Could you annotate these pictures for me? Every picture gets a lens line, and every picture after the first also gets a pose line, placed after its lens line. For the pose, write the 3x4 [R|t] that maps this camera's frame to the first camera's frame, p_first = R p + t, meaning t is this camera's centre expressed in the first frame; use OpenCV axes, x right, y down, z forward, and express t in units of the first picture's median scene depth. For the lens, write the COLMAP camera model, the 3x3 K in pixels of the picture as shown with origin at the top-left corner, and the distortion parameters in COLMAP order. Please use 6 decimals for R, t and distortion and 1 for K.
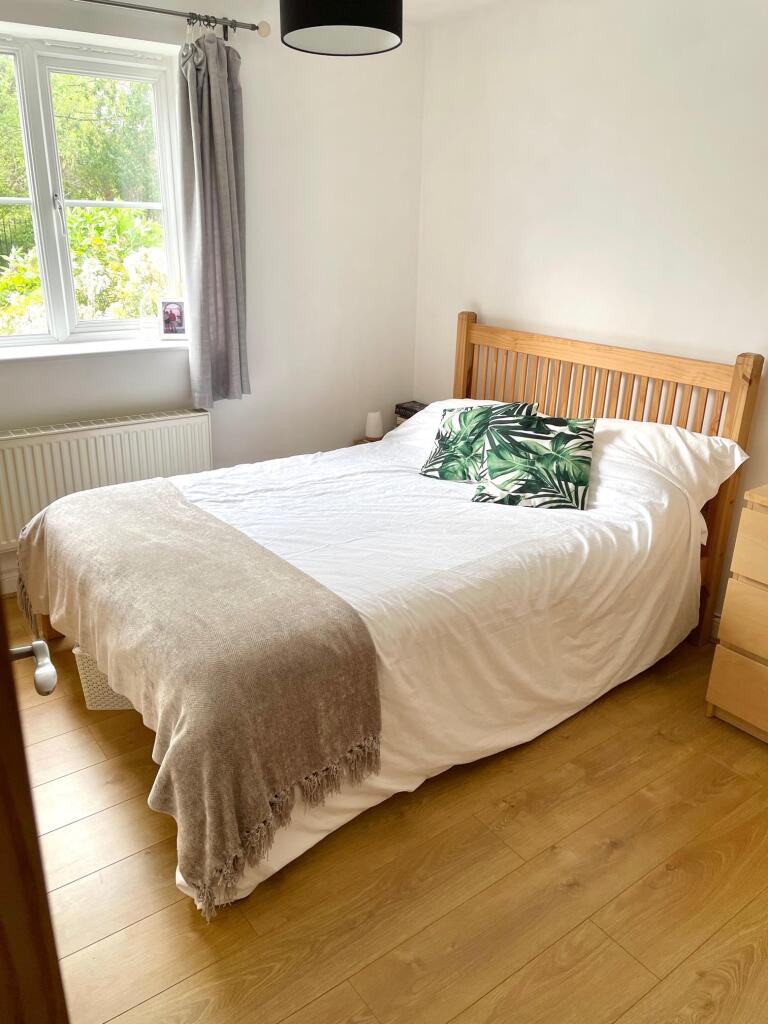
lens RADIAL K [[765.2, 0, 380.8], [0, 765.2, 509.5], [0, 0, 1]] dist [0.080924, -0.103109]
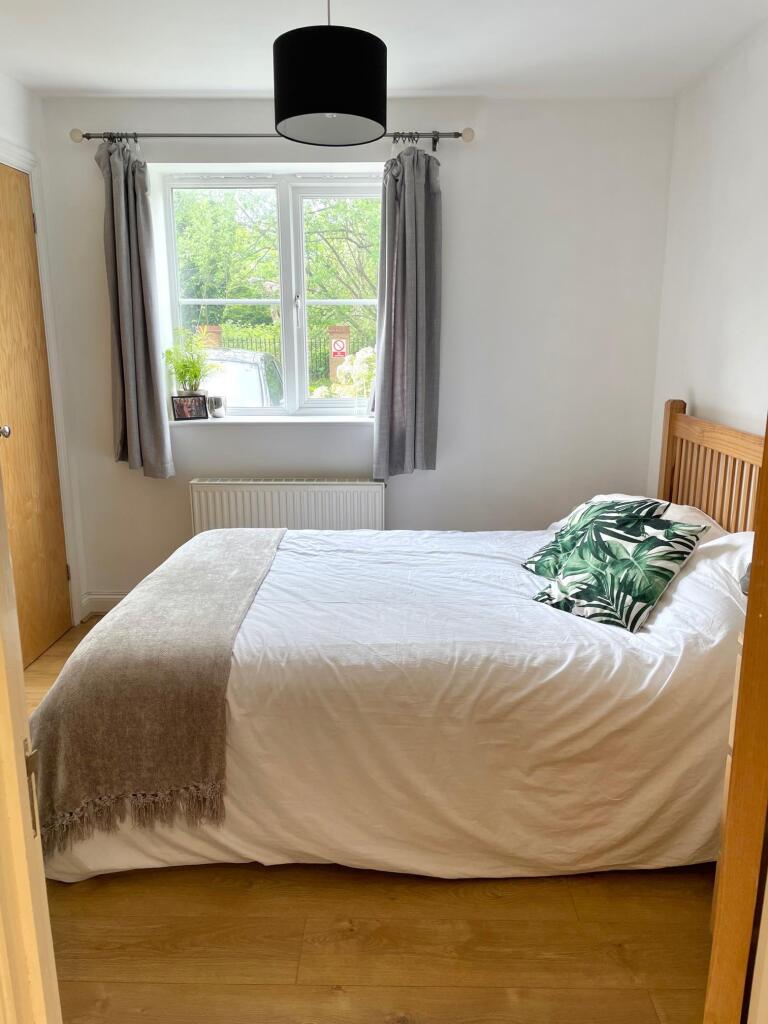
lens RADIAL K [[765.2, 0, 380.8], [0, 765.2, 509.5], [0, 0, 1]] dist [0.080924, -0.103109]
pose [[0.793174, 0.112492, -0.598515, 0.501793], [-0.194240, 0.978192, -0.073561, -0.012970], [0.577187, 0.174602, 0.797727, 0.187819]]
